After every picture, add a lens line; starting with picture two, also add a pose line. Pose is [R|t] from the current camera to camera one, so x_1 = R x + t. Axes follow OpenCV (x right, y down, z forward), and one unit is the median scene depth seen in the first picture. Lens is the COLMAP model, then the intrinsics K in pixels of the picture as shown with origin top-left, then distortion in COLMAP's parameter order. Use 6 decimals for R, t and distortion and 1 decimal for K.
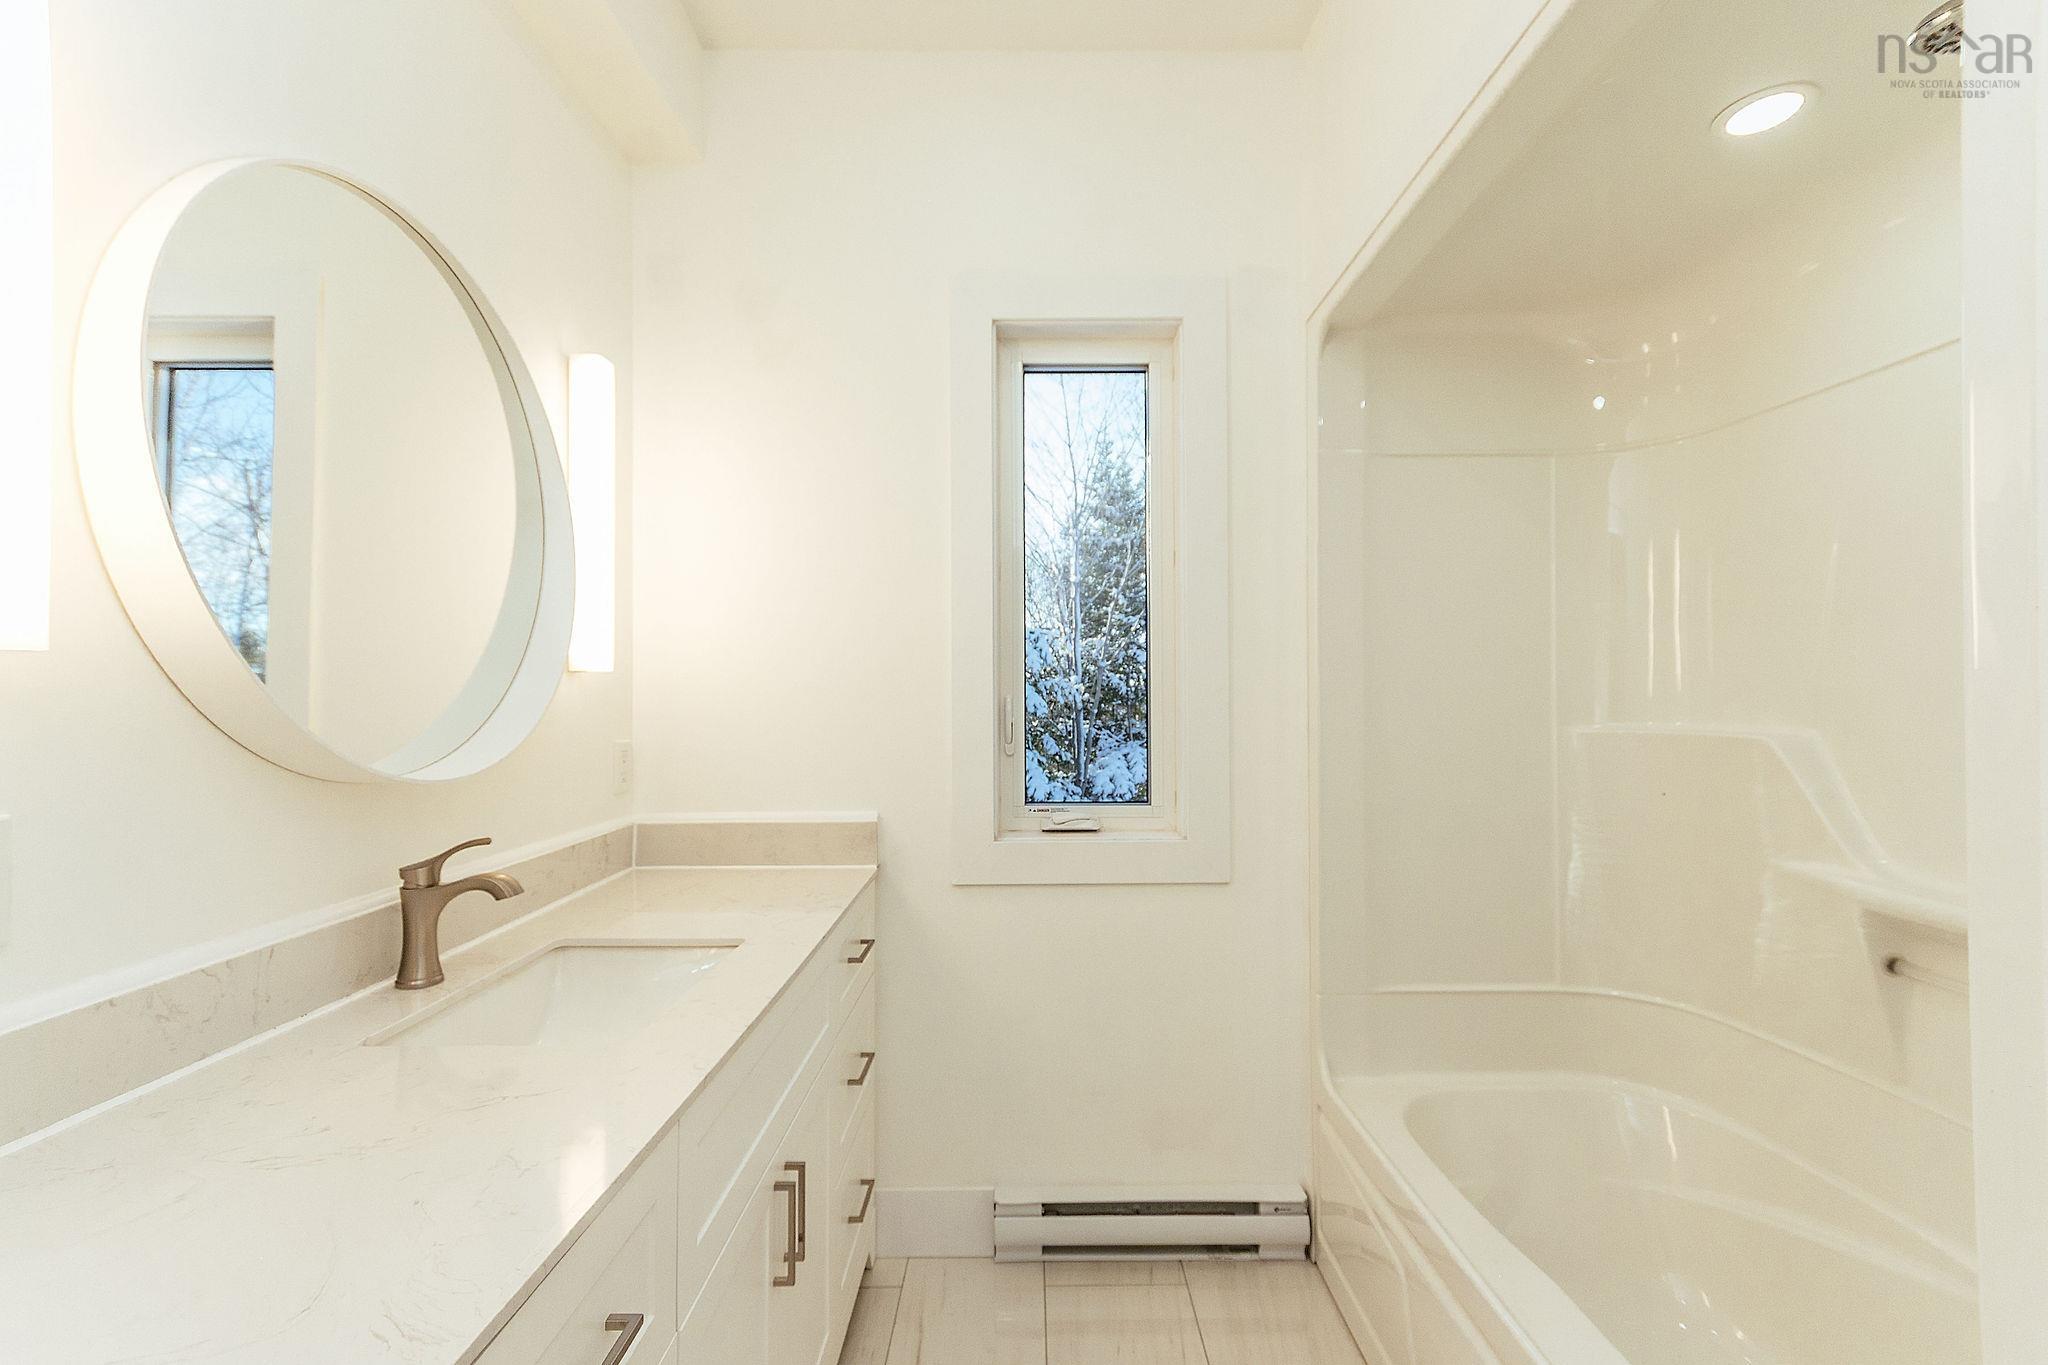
lens RADIAL K [[903.6, 0, 1016.3], [0, 903.6, 687.5], [0, 0, 1]] dist [0.000935, -0.000006]
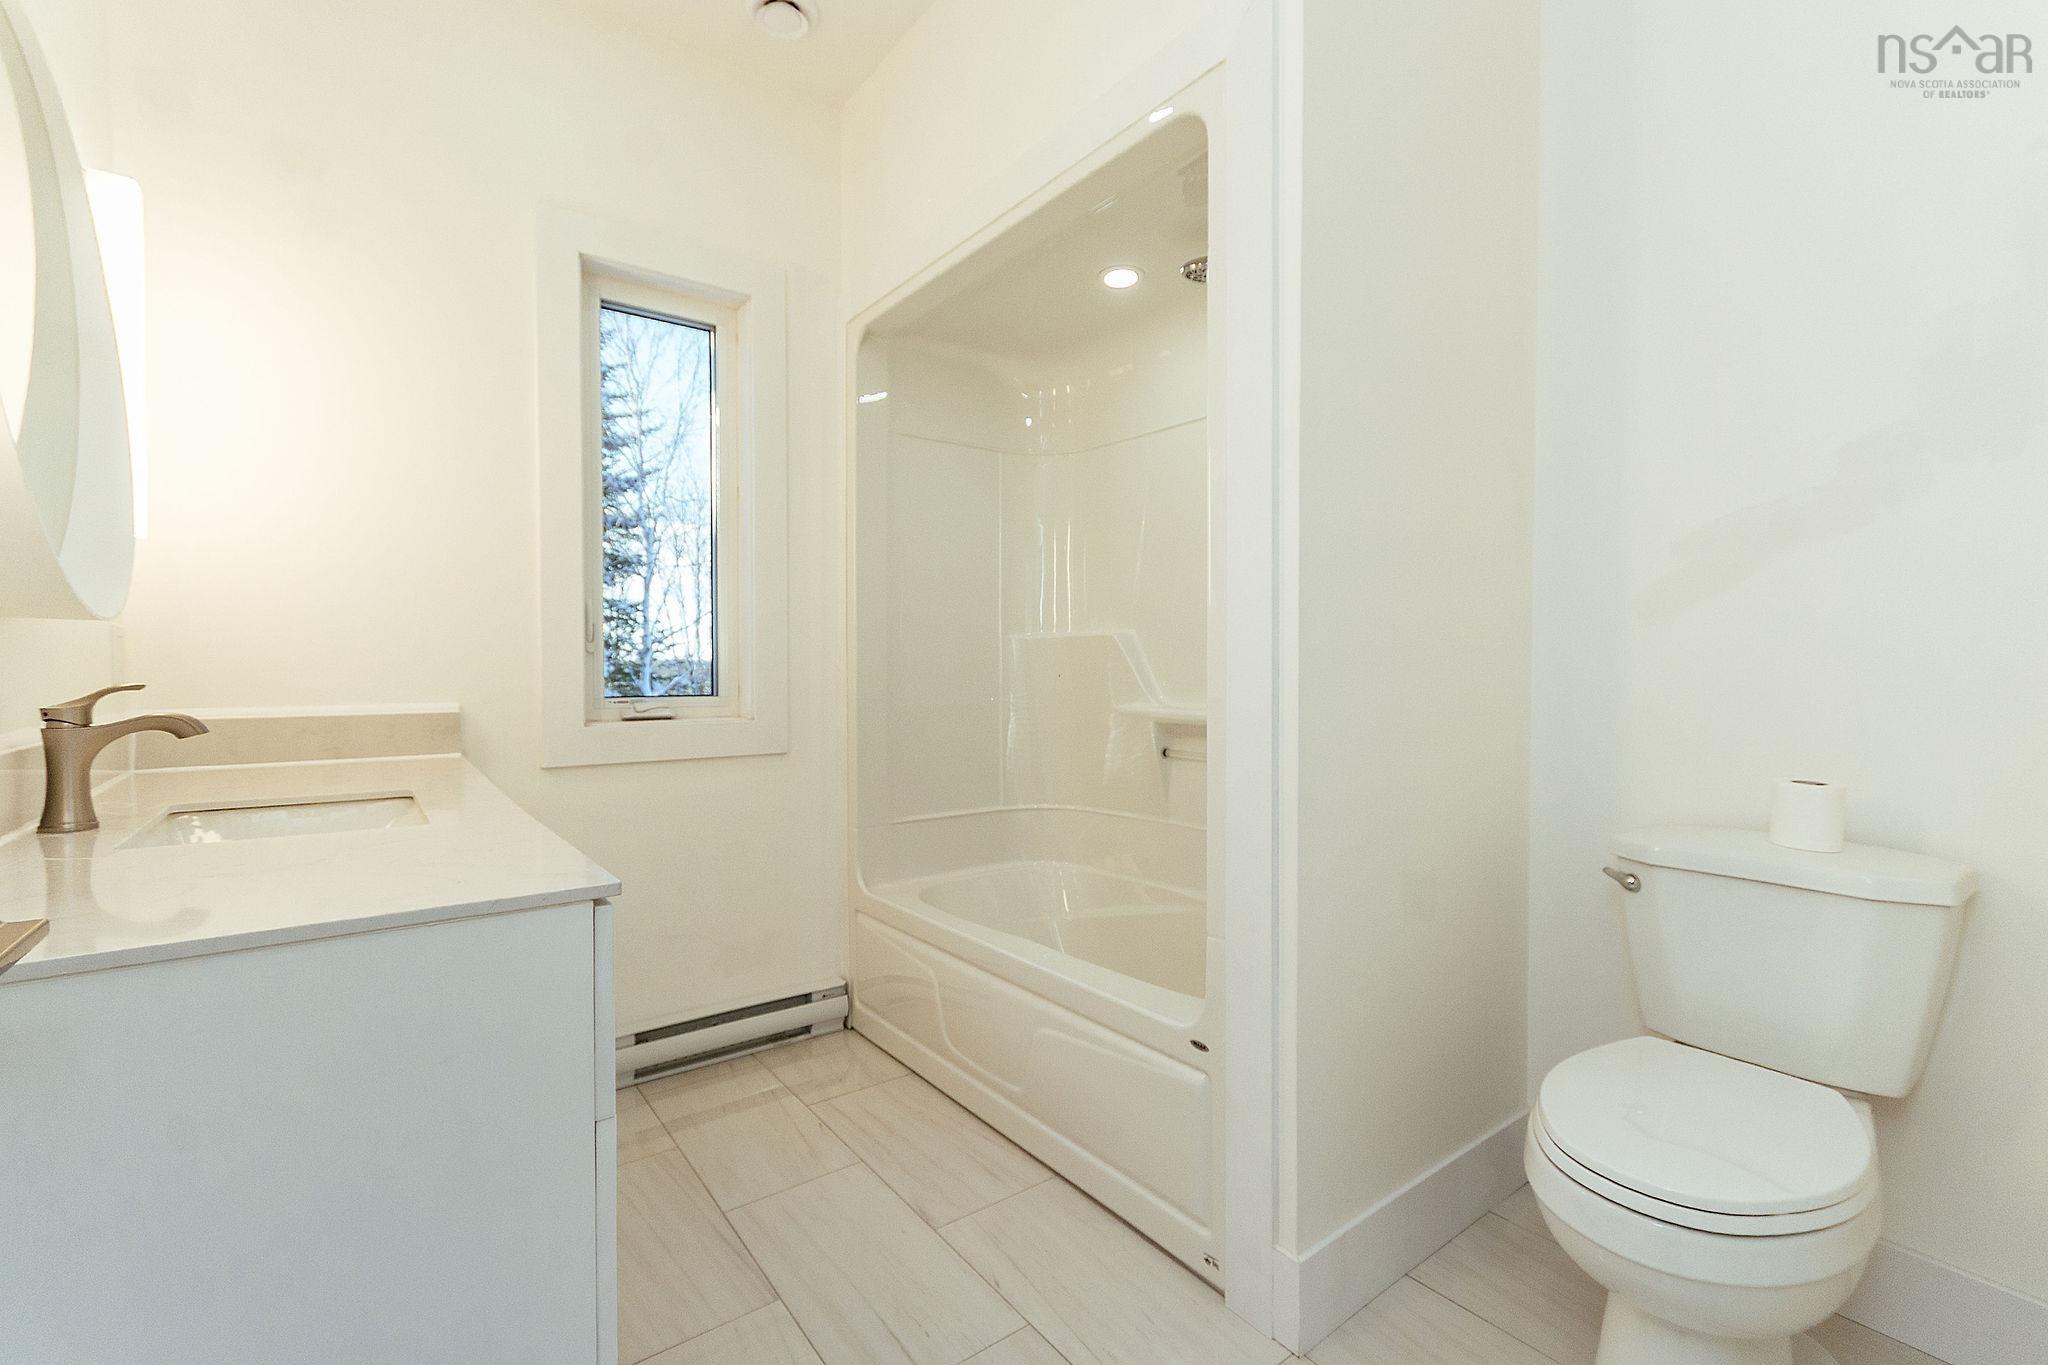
lens RADIAL K [[903.6, 0, 1040.4], [0, 903.6, 676.9], [0, 0, 1]] dist [0.000935, -0.000006]
pose [[0.798259, -0.003416, 0.602305, -0.251588], [-0.009293, 0.999795, 0.017985, 0.084857], [-0.602243, -0.019954, 0.798063, -0.231895]]
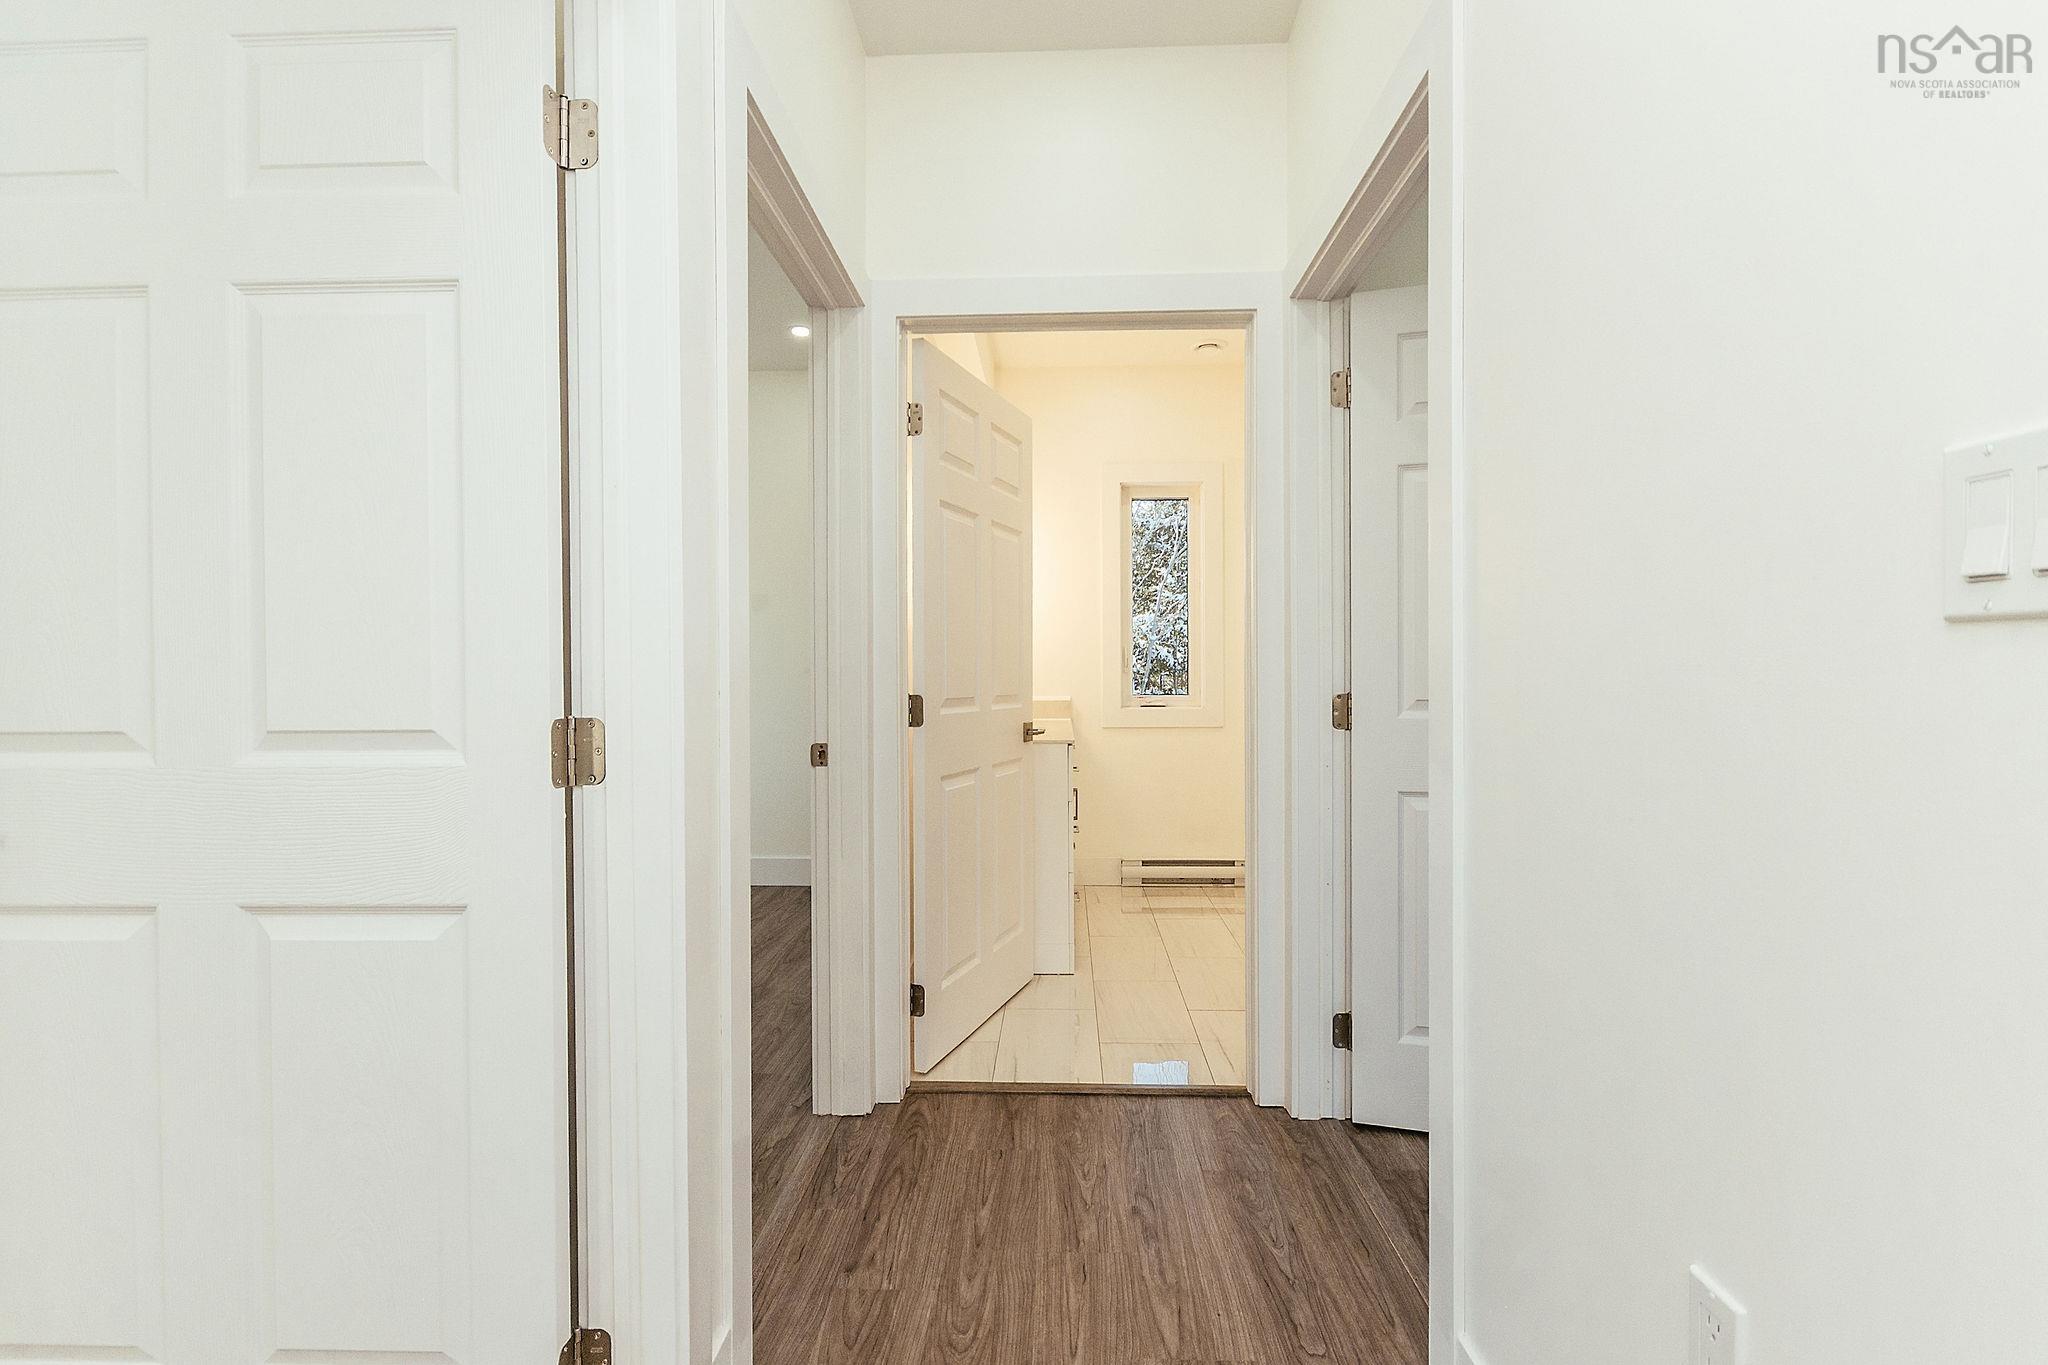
lens RADIAL K [[883.8, 0, 1019.6], [0, 883.8, 682.3], [0, 0, 1]] dist [0.000685, -0.000002]
pose [[0.998699, -0.001340, -0.050979, -0.171863], [0.002489, 0.999744, 0.022482, 0.051297], [0.050936, -0.022579, 0.998447, -1.304446]]
